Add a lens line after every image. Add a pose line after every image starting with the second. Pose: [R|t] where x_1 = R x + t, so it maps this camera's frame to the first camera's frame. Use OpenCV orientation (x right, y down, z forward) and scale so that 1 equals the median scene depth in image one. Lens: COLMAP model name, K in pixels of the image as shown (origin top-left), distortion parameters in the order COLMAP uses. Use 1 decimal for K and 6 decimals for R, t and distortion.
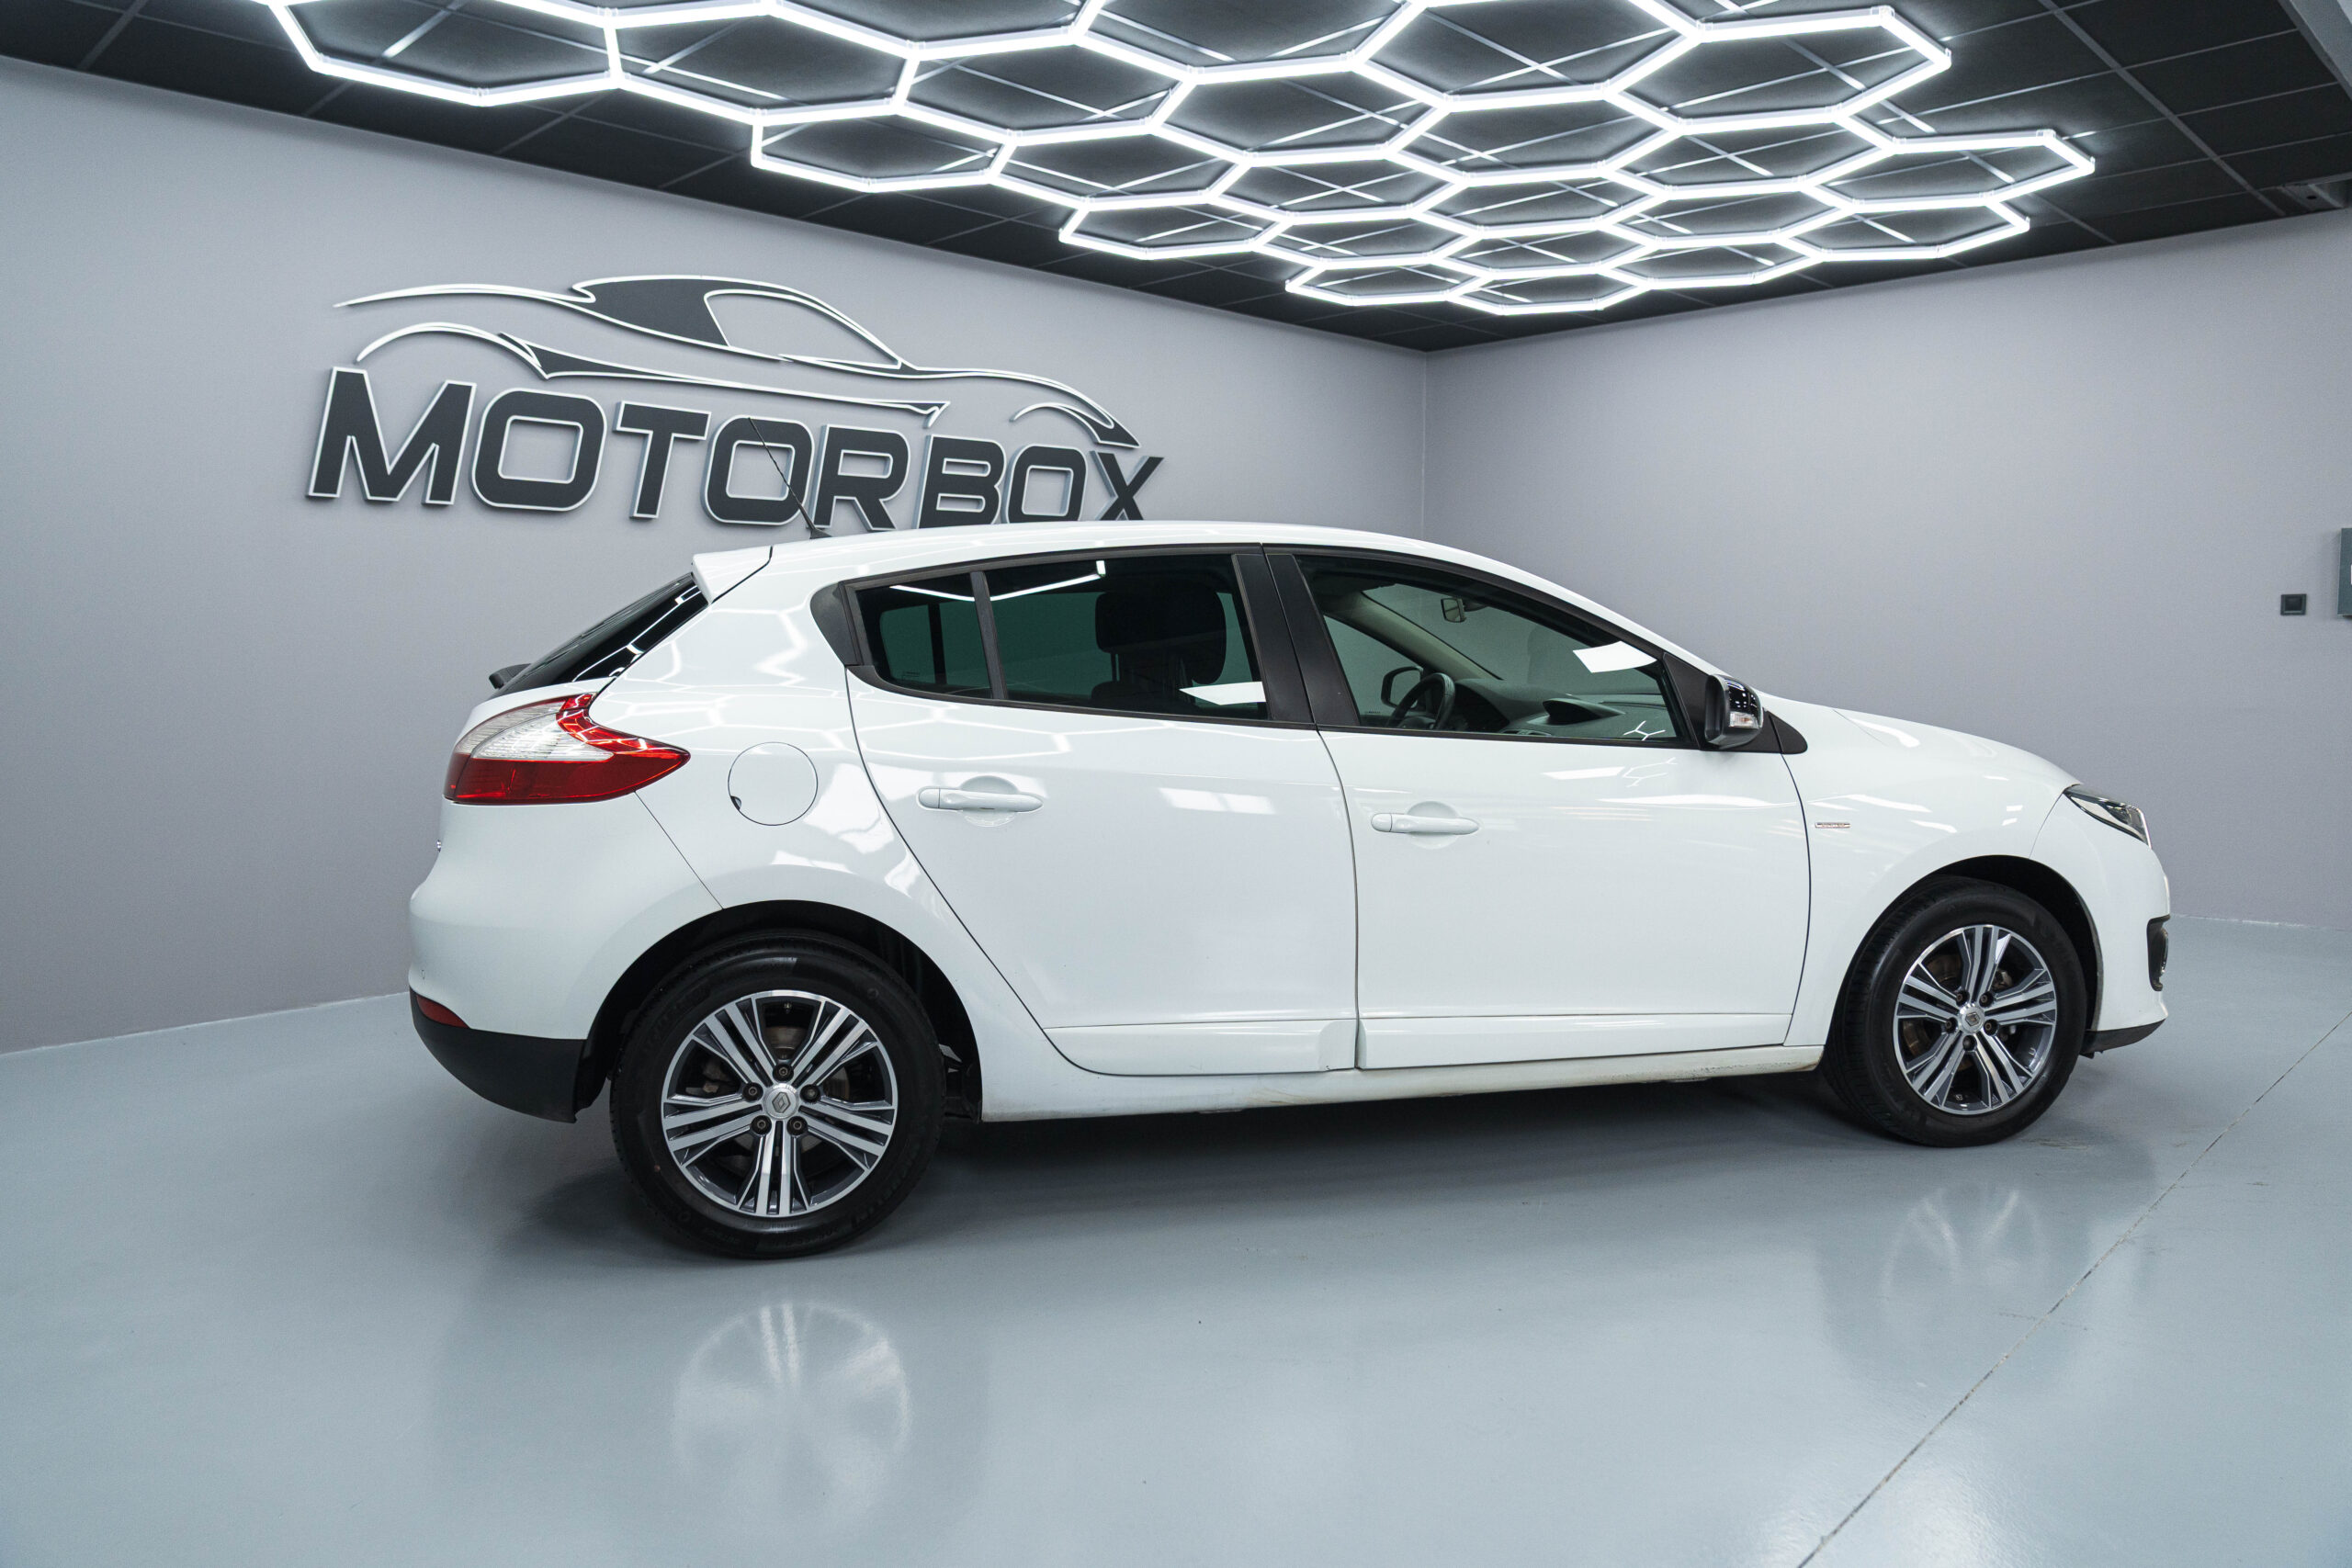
lens RADIAL K [[1573.2, 0, 1154.2], [0, 1573.2, 773.6], [0, 0, 1]] dist [-0.012921, -0.001847]
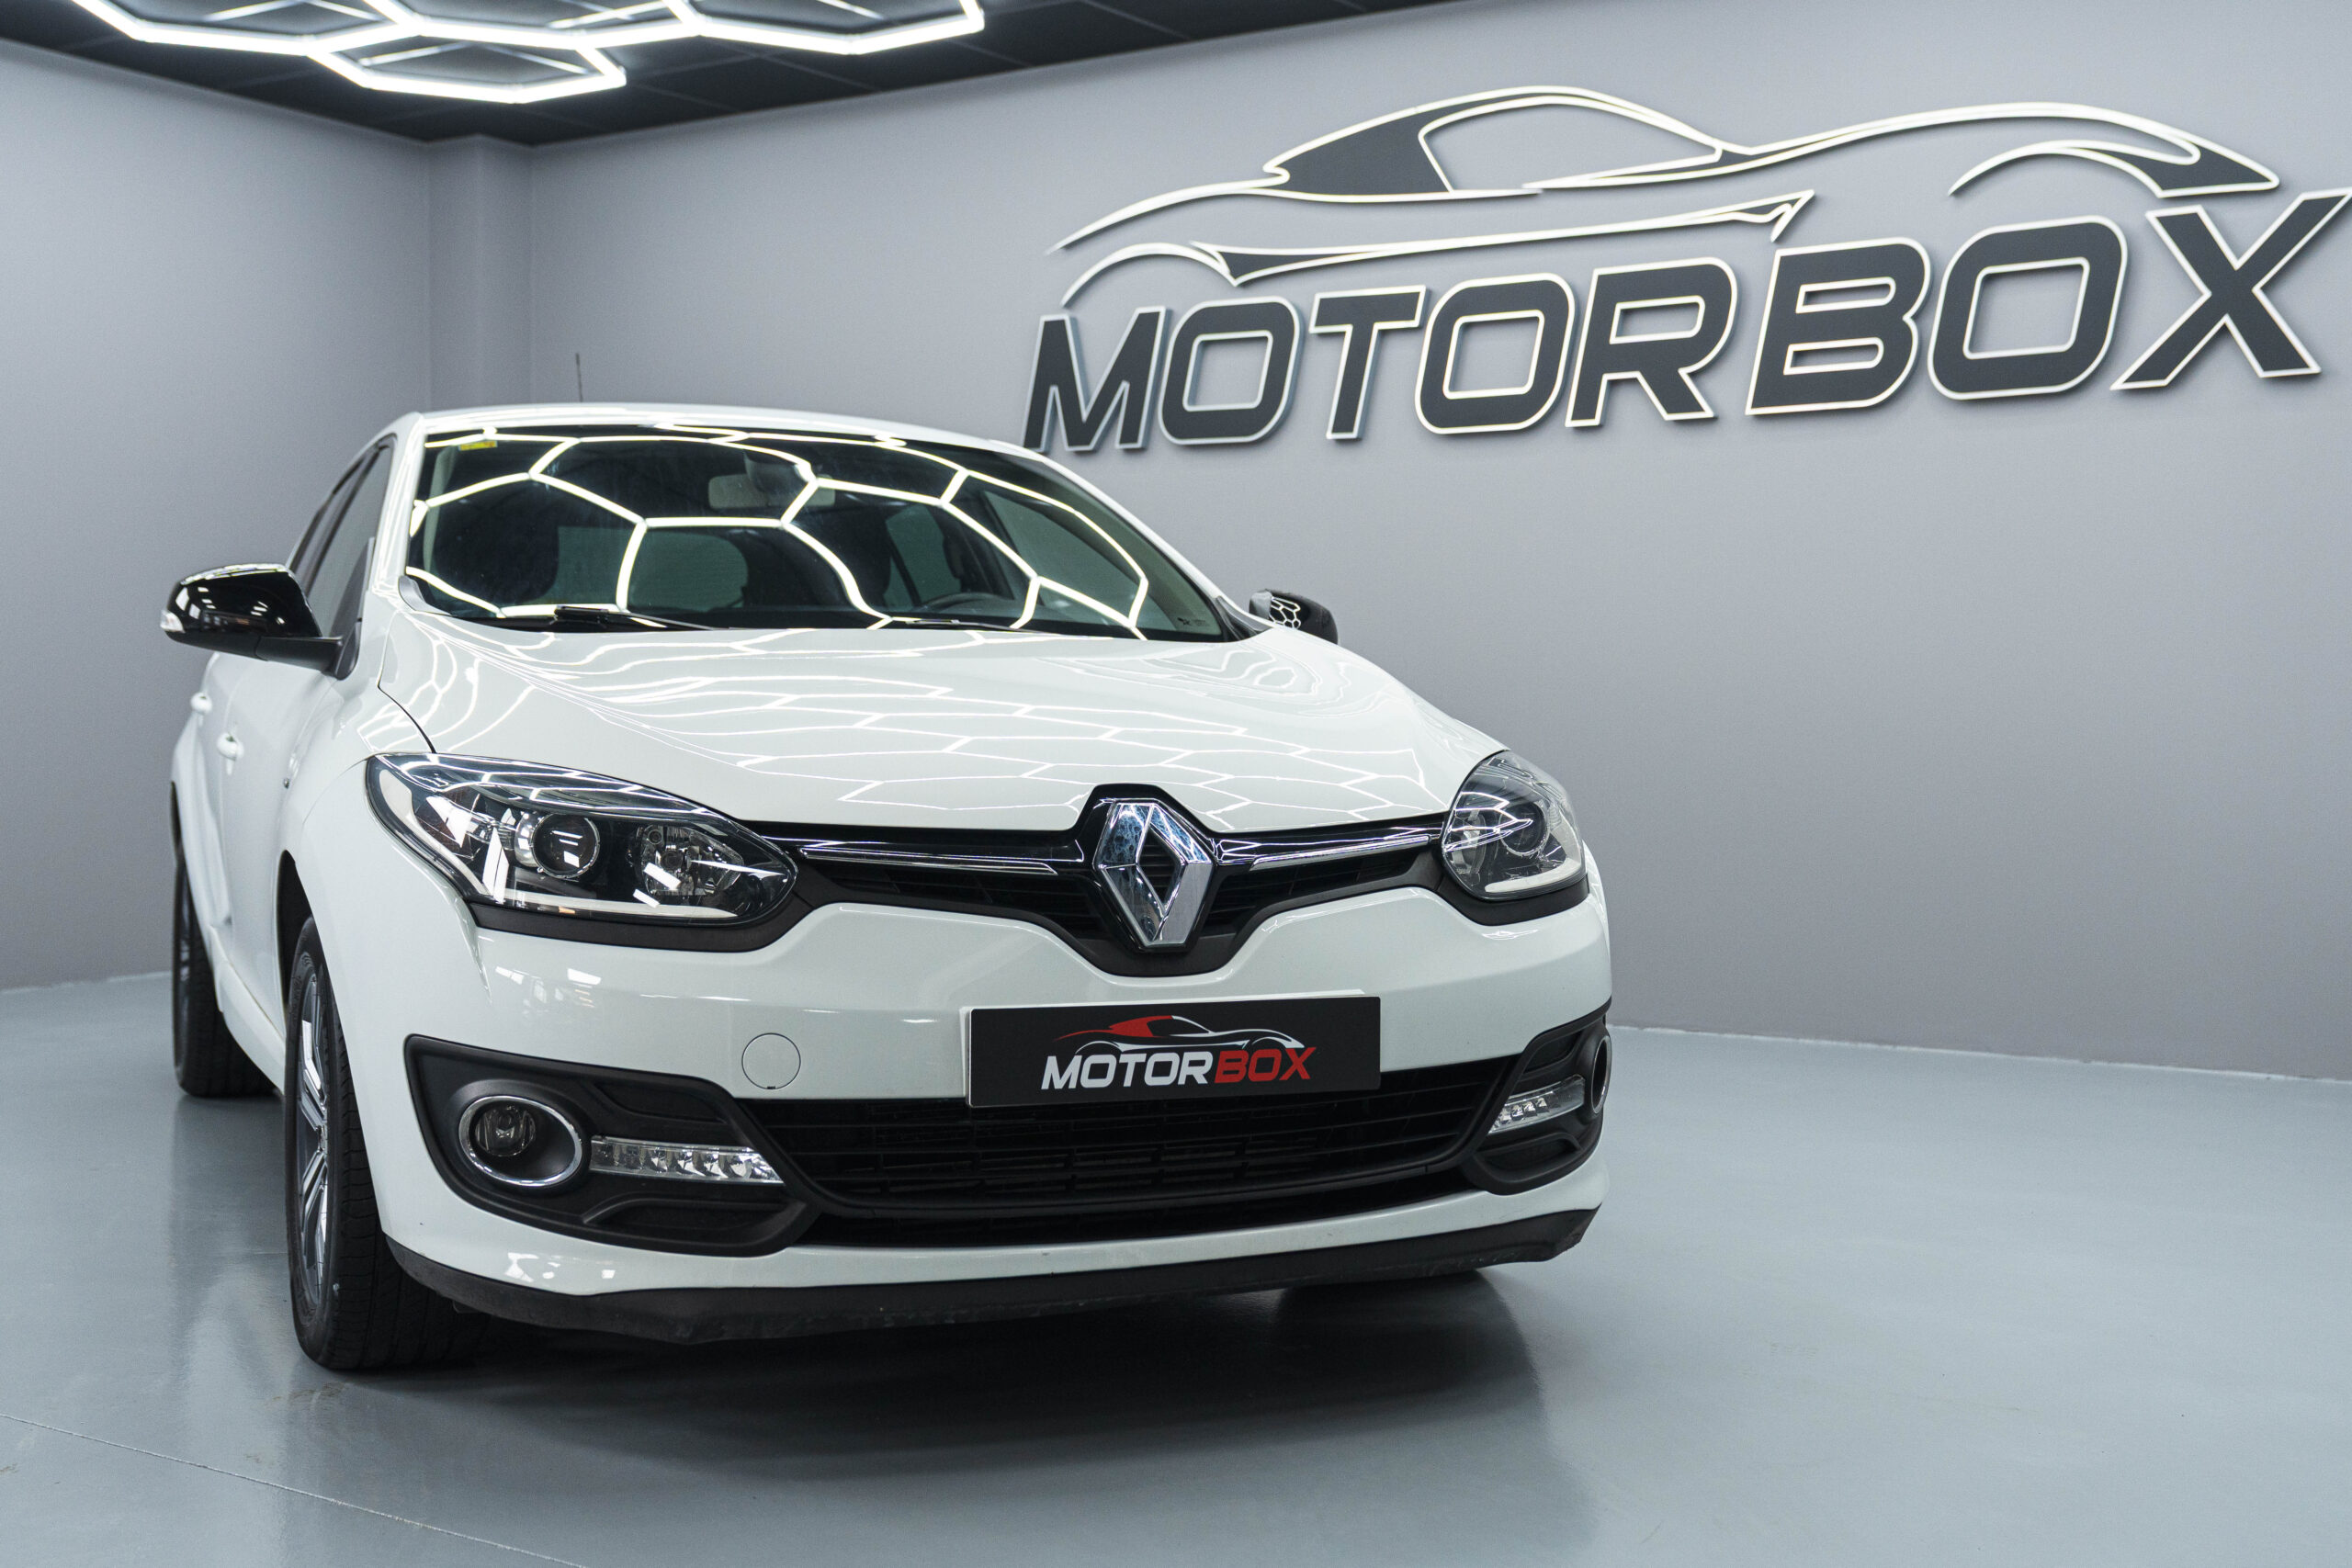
lens RADIAL K [[2614.4, 0, 1185.1], [0, 2614.4, 766.7], [0, 0, 1]] dist [-0.002917, -0.012105]
pose [[0.202816, 0.034384, -0.978613, 0.952284], [-0.088036, 0.995976, 0.016749, -0.015578], [0.975251, 0.082756, 0.205027, 0.683382]]
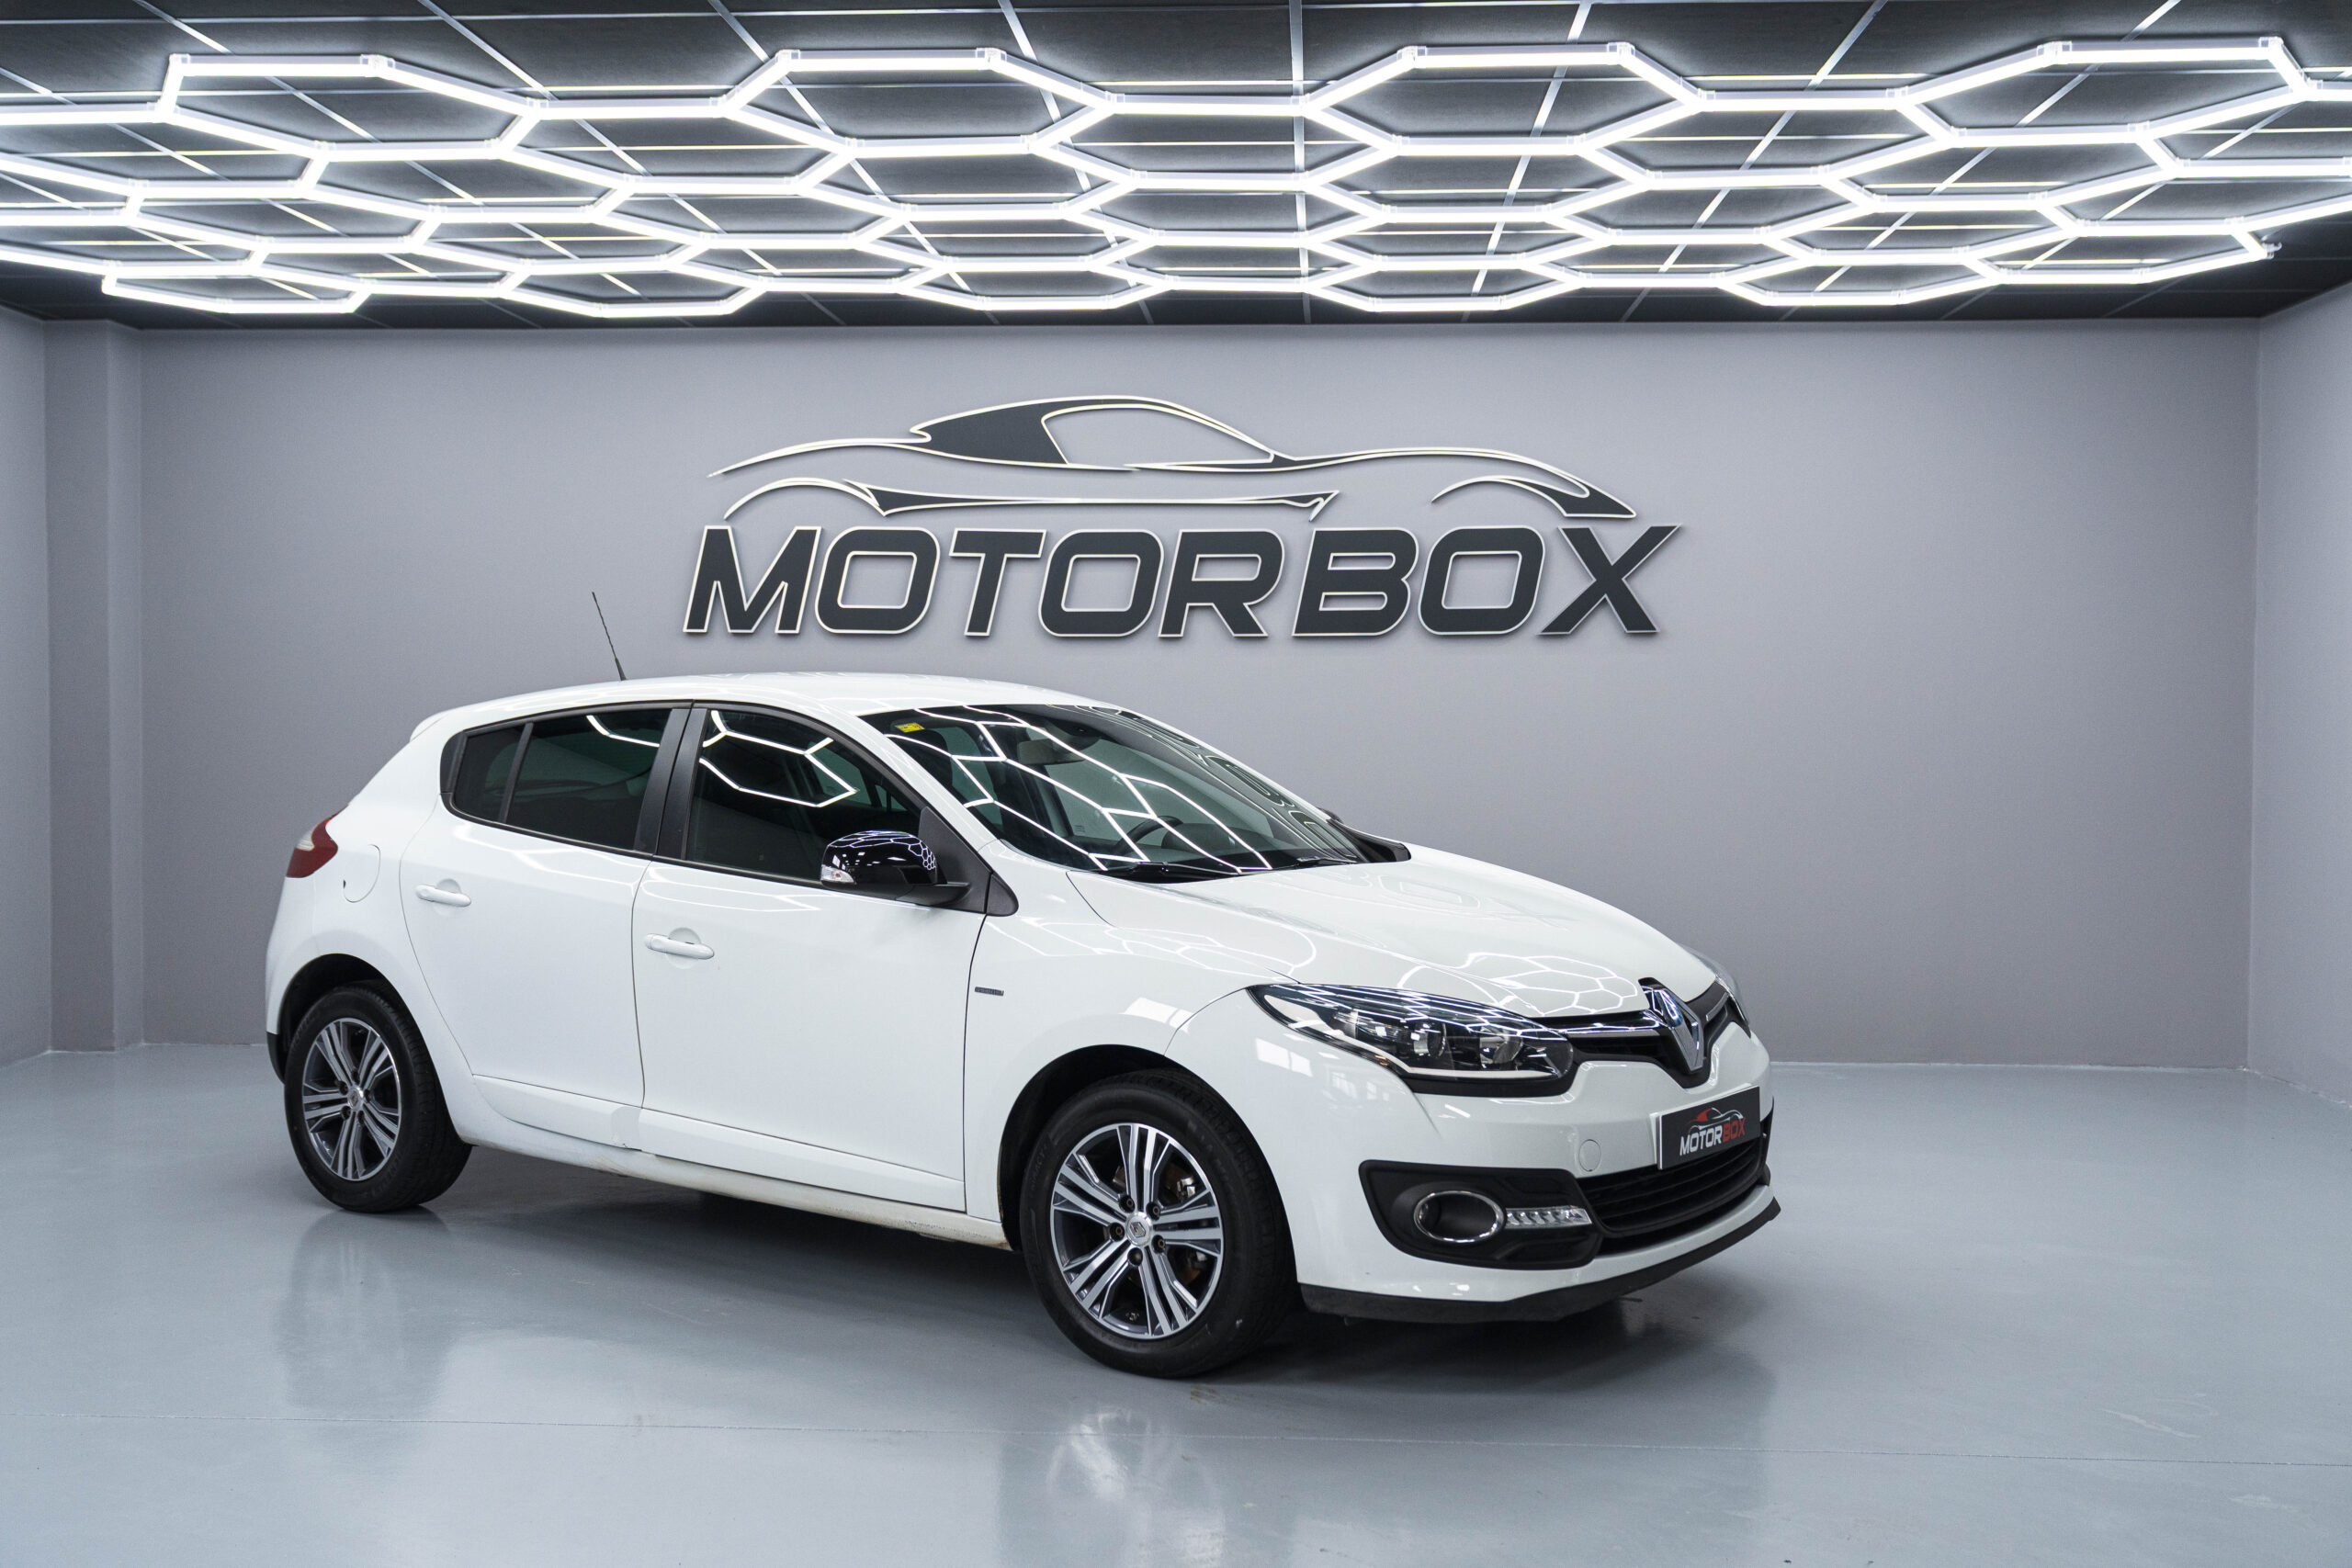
lens RADIAL K [[2303.0, 0, 1176.0], [0, 2303.0, 784.0], [0, 0, 1]] dist [-0.013554, 0.002272]
pose [[0.666477, 0.033730, -0.744762, 0.934326], [-0.070576, 0.997344, -0.017989, -0.046306], [0.742178, 0.064551, 0.667087, 0.077457]]
